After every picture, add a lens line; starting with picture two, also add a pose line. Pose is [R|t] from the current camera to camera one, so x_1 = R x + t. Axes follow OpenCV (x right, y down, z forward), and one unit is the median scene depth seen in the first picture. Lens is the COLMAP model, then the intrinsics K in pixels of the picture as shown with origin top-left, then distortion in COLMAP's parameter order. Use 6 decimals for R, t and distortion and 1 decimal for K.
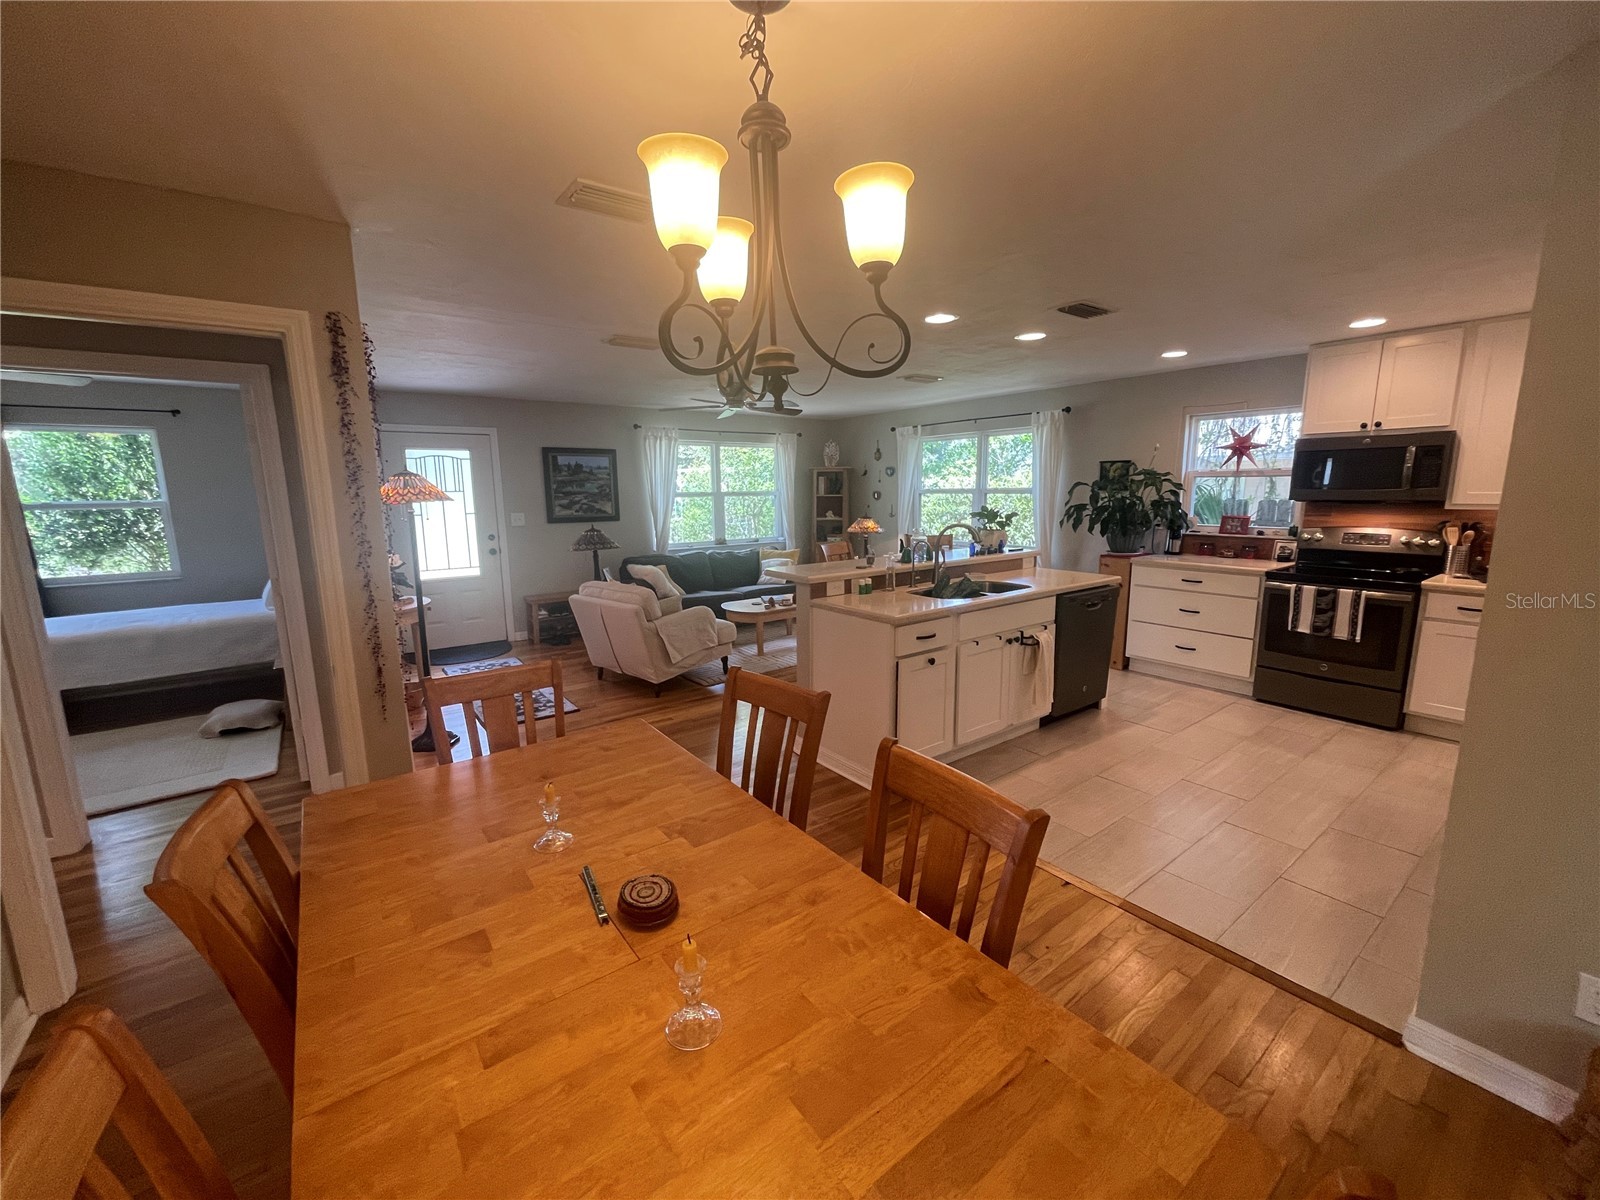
lens RADIAL K [[647.7, 0, 795.8], [0, 647.7, 597.4], [0, 0, 1]] dist [-0.001647, 0.001518]
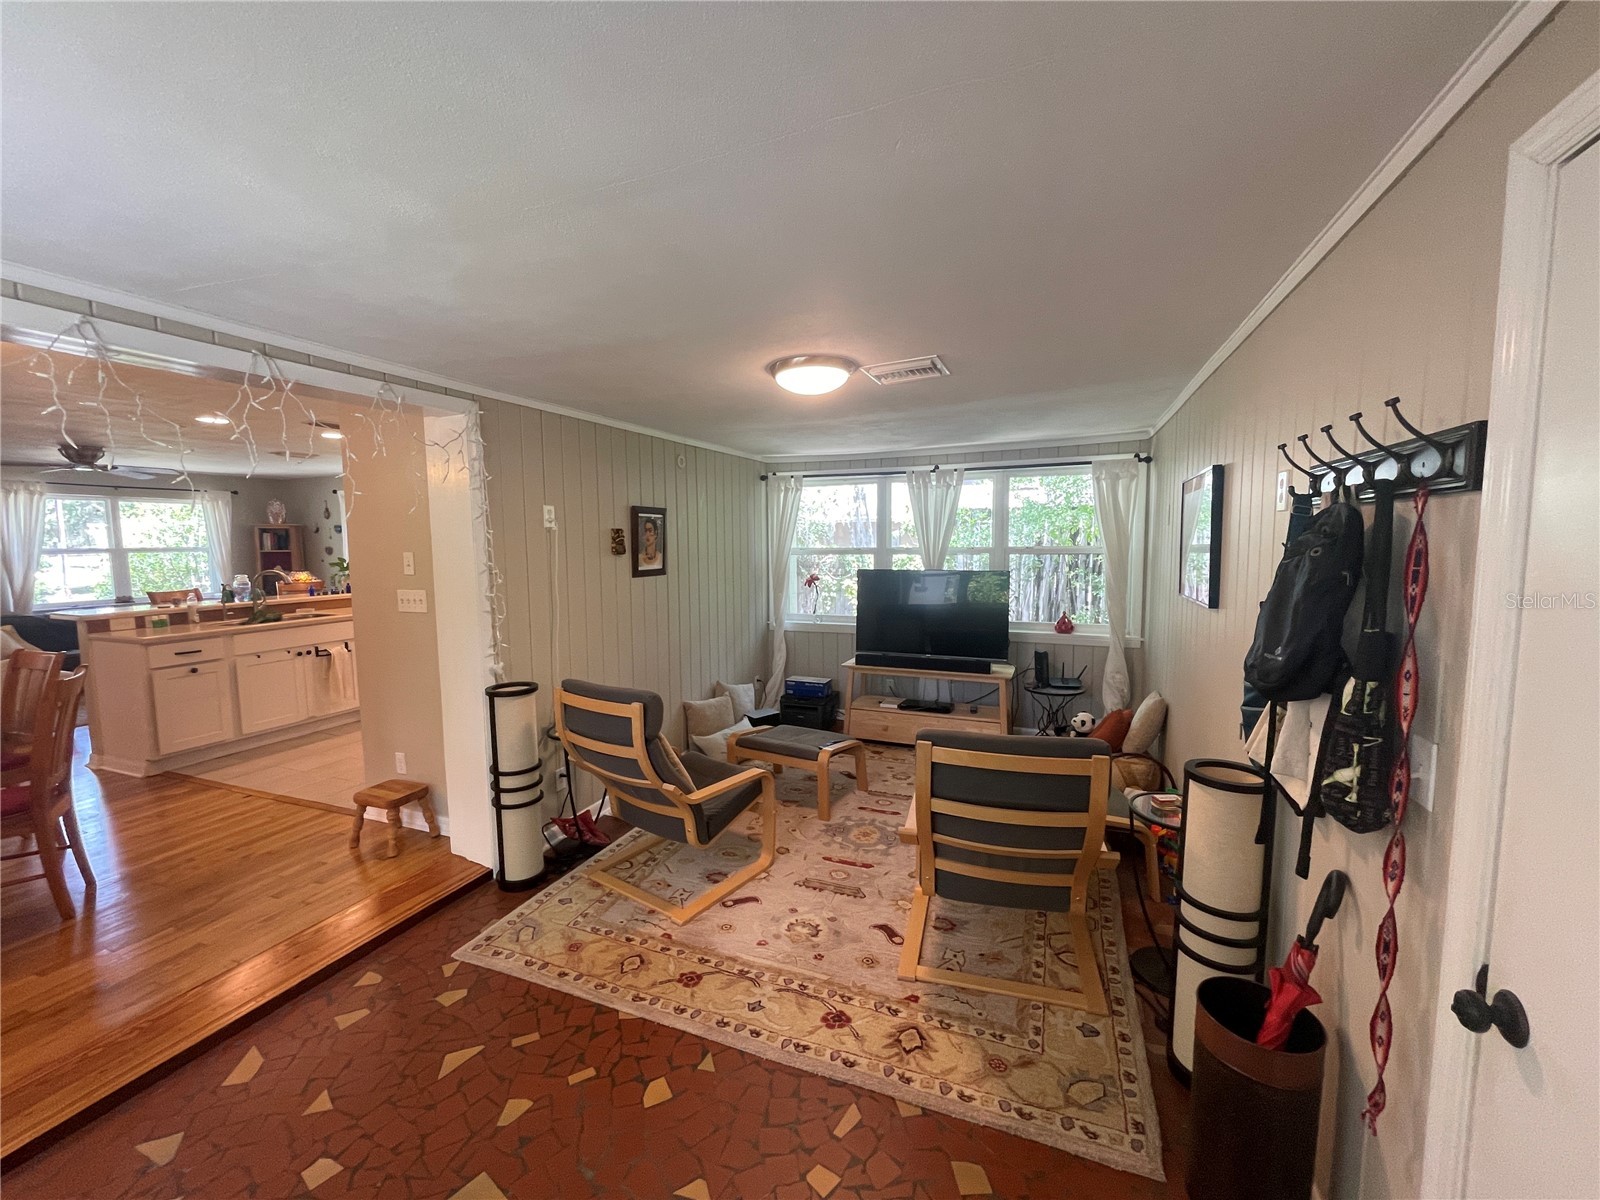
lens RADIAL K [[647.7, 0, 799.1], [0, 647.7, 598.2], [0, 0, 1]] dist [-0.001647, 0.001518]
pose [[0.855181, -0.044626, 0.516404, 0.402618], [0.088252, 0.994276, -0.060226, 0.095191], [-0.510761, 0.097078, 0.854225, -0.543676]]
